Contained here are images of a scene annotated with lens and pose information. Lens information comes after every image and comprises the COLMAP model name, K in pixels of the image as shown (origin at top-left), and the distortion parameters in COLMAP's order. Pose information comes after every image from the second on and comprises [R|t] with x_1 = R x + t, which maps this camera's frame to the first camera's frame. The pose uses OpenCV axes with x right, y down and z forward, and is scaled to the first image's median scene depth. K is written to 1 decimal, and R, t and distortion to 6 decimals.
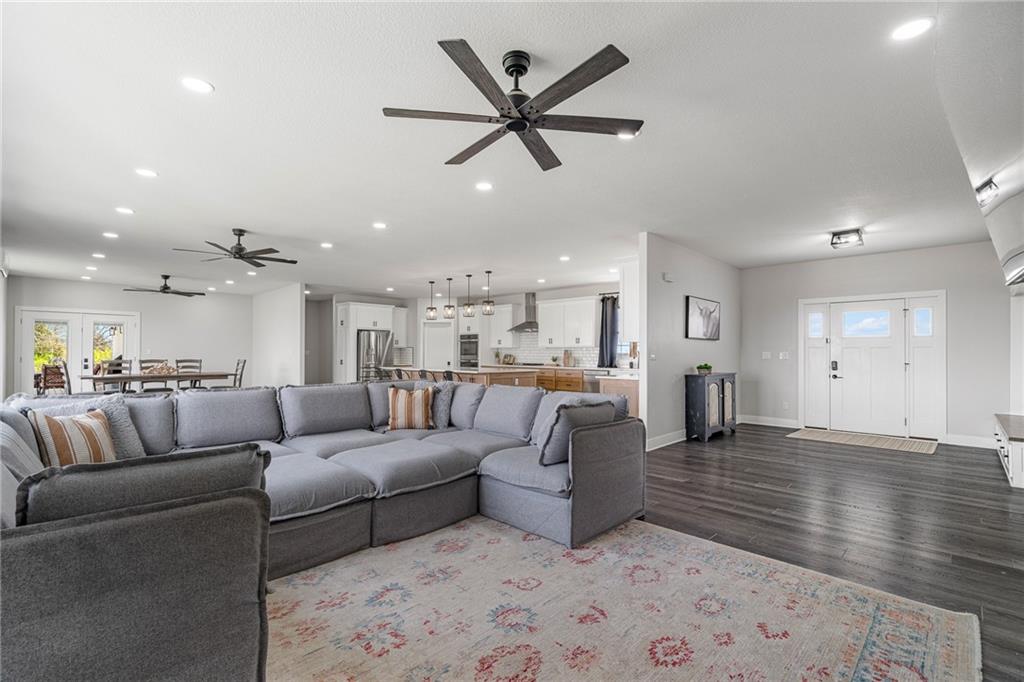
lens RADIAL K [[471.6, 0, 505.1], [0, 471.6, 348.7], [0, 0, 1]] dist [0.000925, 0.000450]
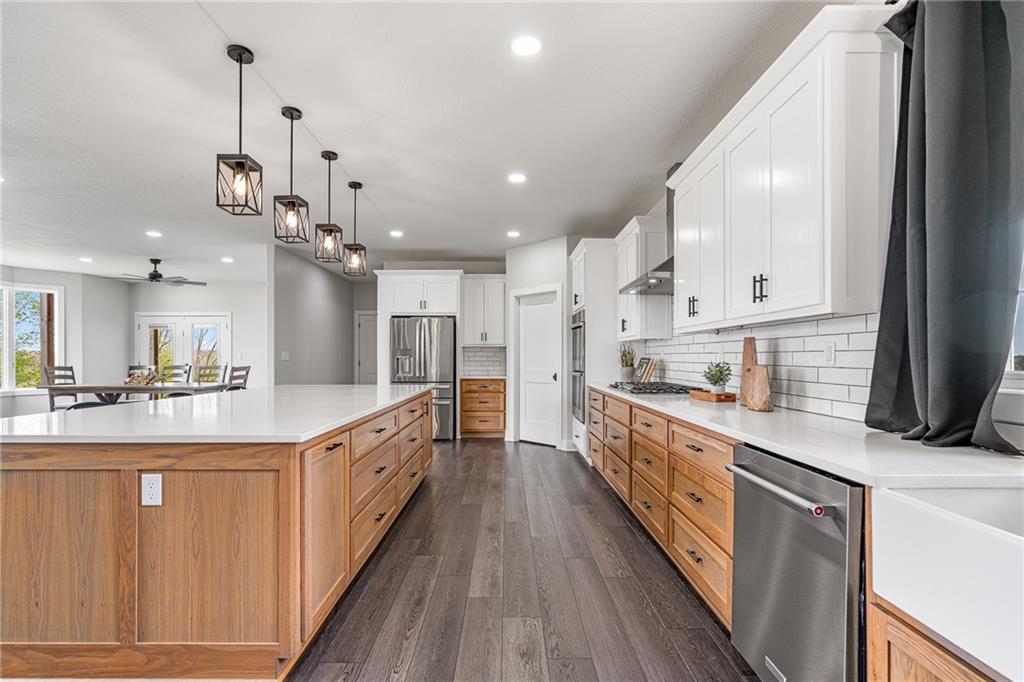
lens RADIAL K [[463.3, 0, 505.0], [0, 463.3, 346.4], [0, 0, 1]] dist [-0.001351, 0.000281]
pose [[0.704743, -0.021164, -0.709147, 0.277255], [0.009501, 0.999747, -0.020396, 0.014362], [0.709399, 0.007636, 0.704765, 0.981152]]
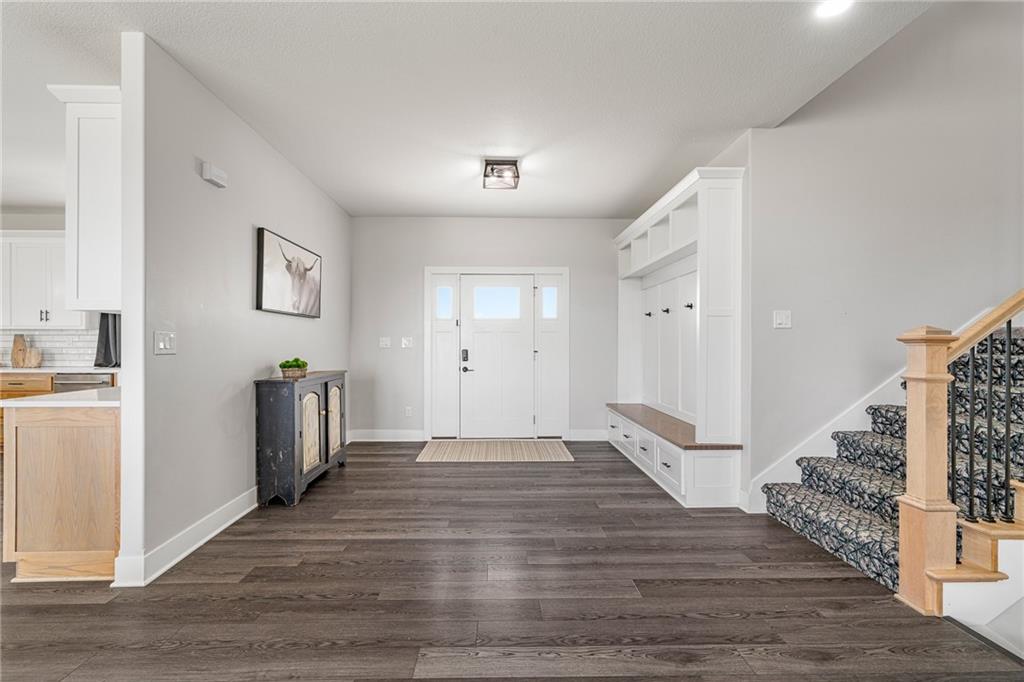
lens RADIAL K [[482.8, 0, 512.0], [0, 482.8, 341.0], [0, 0, 1]] dist [0.000203, 0.000296]
pose [[0.691792, -0.002855, 0.722092, 0.159291], [-0.003561, 0.999967, 0.007365, 0.005457], [-0.722088, -0.007666, 0.691758, 0.354080]]
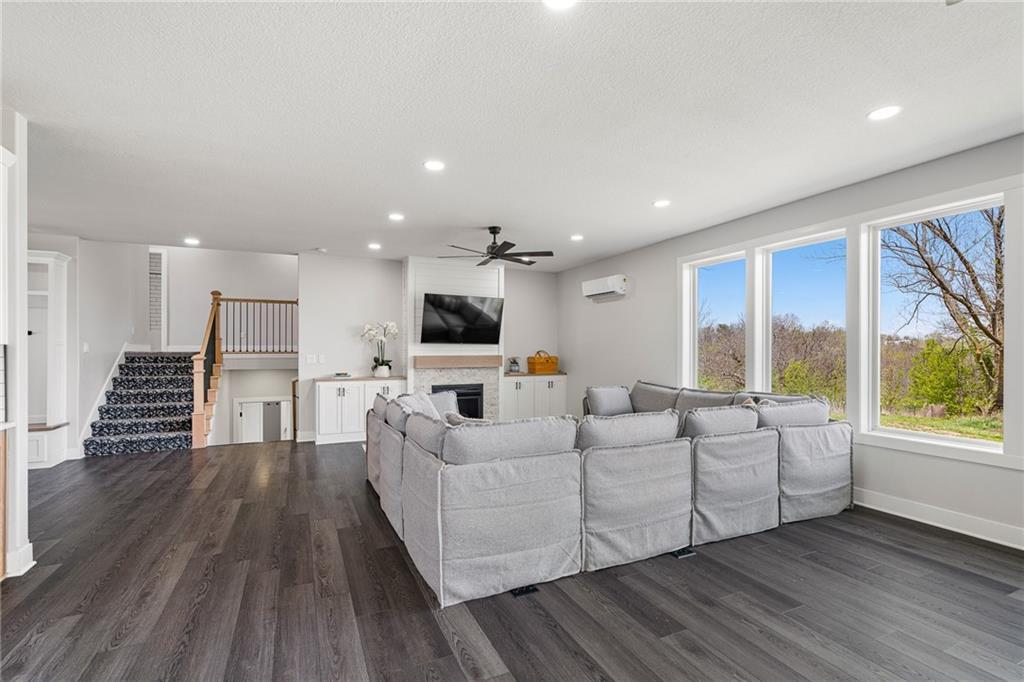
lens RADIAL K [[463.3, 0, 505.0], [0, 463.3, 346.4], [0, 0, 1]] dist [-0.001351, 0.000281]
pose [[-0.934210, -0.001292, 0.356722, -0.233947], [-0.007006, 0.999867, -0.014727, -0.006484], [-0.356656, -0.016258, -0.934094, 0.905065]]
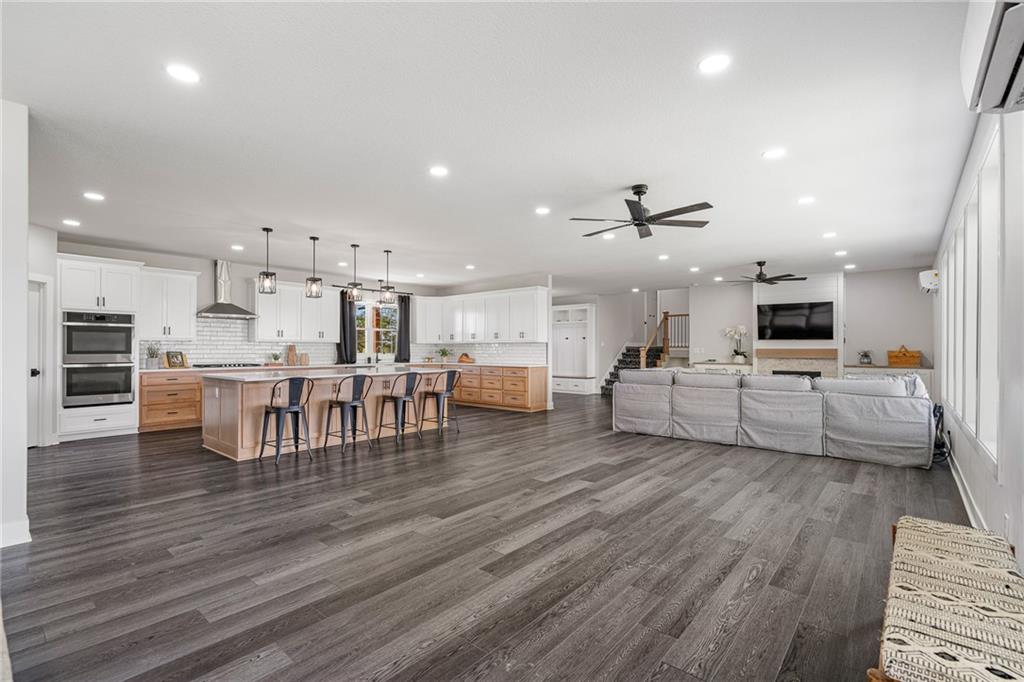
lens RADIAL K [[463.3, 0, 505.0], [0, 463.3, 346.4], [0, 0, 1]] dist [-0.001351, 0.000281]
pose [[-0.065911, 0.000726, 0.997825, -0.916436], [-0.011008, 0.999938, -0.001454, 0.002412], [-0.997765, -0.011080, -0.065899, 0.902239]]
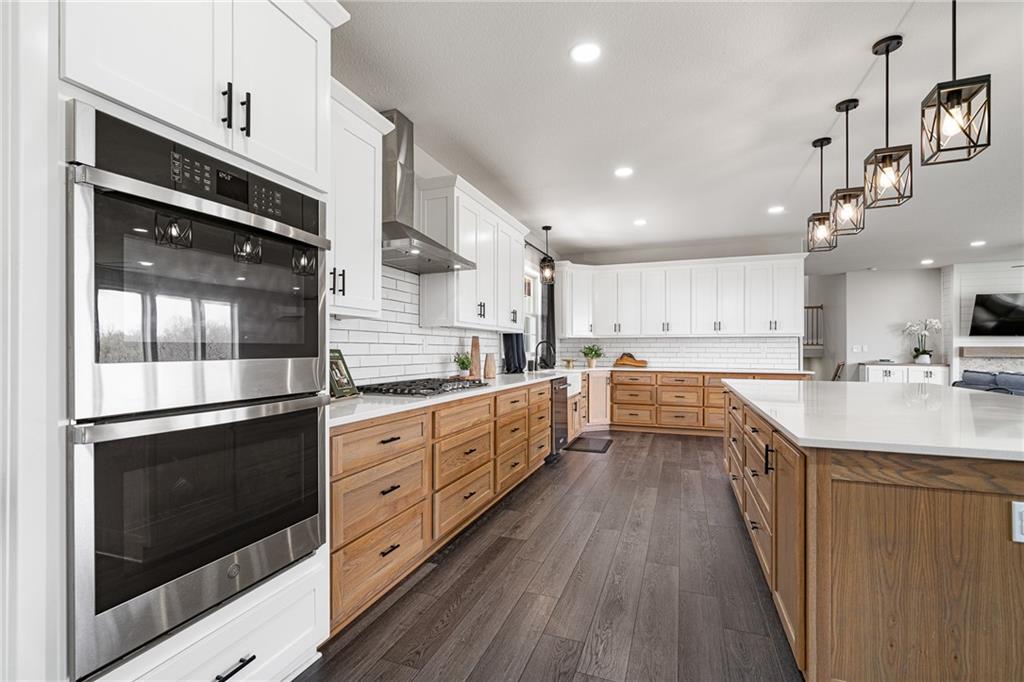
lens RADIAL K [[463.3, 0, 505.0], [0, 463.3, 346.4], [0, 0, 1]] dist [-0.001351, 0.000281]
pose [[-0.407064, -0.001119, 0.913399, -0.298860], [-0.012519, 0.999912, -0.004355, 0.015820], [-0.913314, -0.013208, -0.407043, 1.492592]]
